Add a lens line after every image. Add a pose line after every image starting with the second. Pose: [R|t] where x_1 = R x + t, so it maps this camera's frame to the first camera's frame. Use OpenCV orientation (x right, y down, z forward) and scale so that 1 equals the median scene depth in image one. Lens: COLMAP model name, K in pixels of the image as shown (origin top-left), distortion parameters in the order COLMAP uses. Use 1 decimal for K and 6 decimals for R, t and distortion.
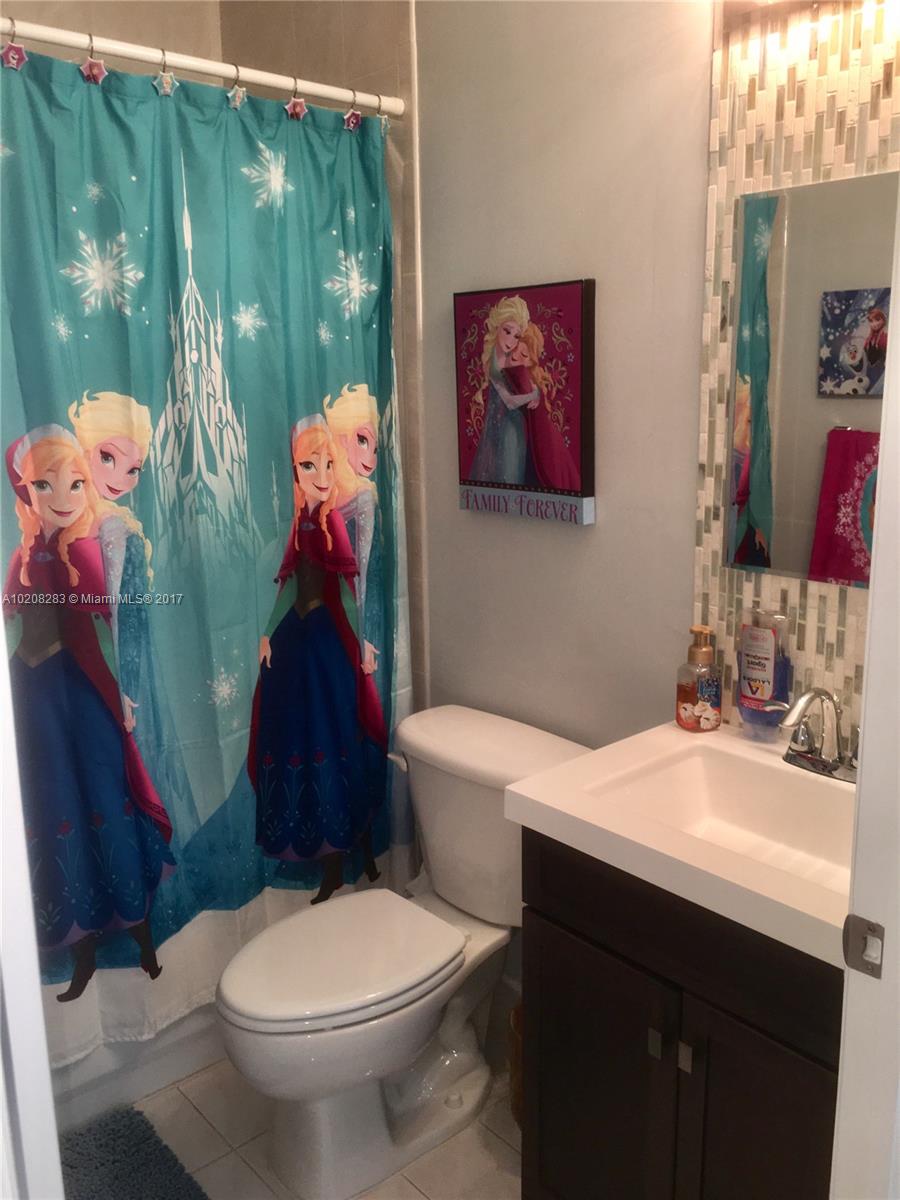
lens RADIAL K [[1022.6, 0, 475.5], [0, 1022.6, 604.0], [0, 0, 1]] dist [0.072085, -0.084285]
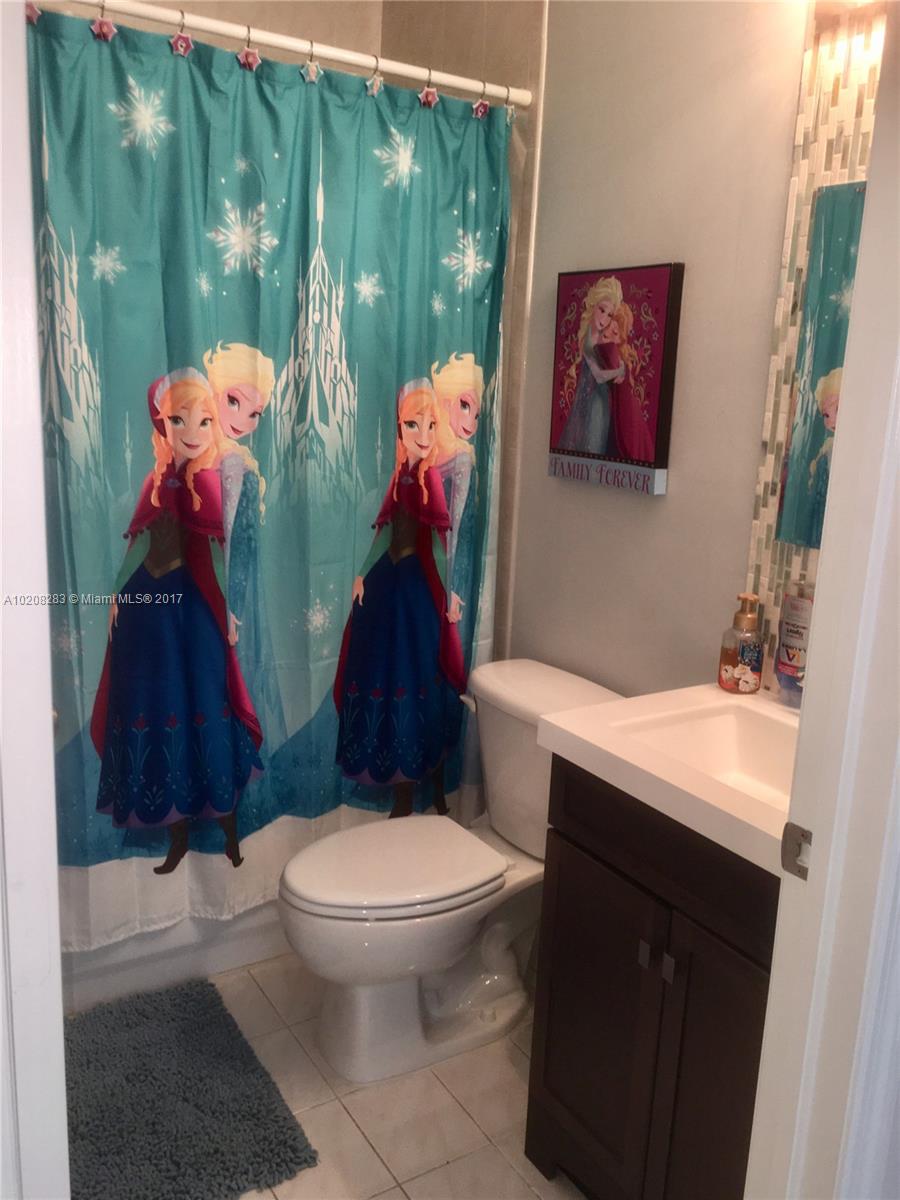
lens RADIAL K [[1022.6, 0, 475.5], [0, 1022.6, 604.0], [0, 0, 1]] dist [0.072085, -0.084285]
pose [[0.985627, 0.093347, -0.140803, 0.082517], [-0.093013, 0.995625, 0.008962, 0.043287], [0.141024, 0.004263, 0.989997, -0.079971]]
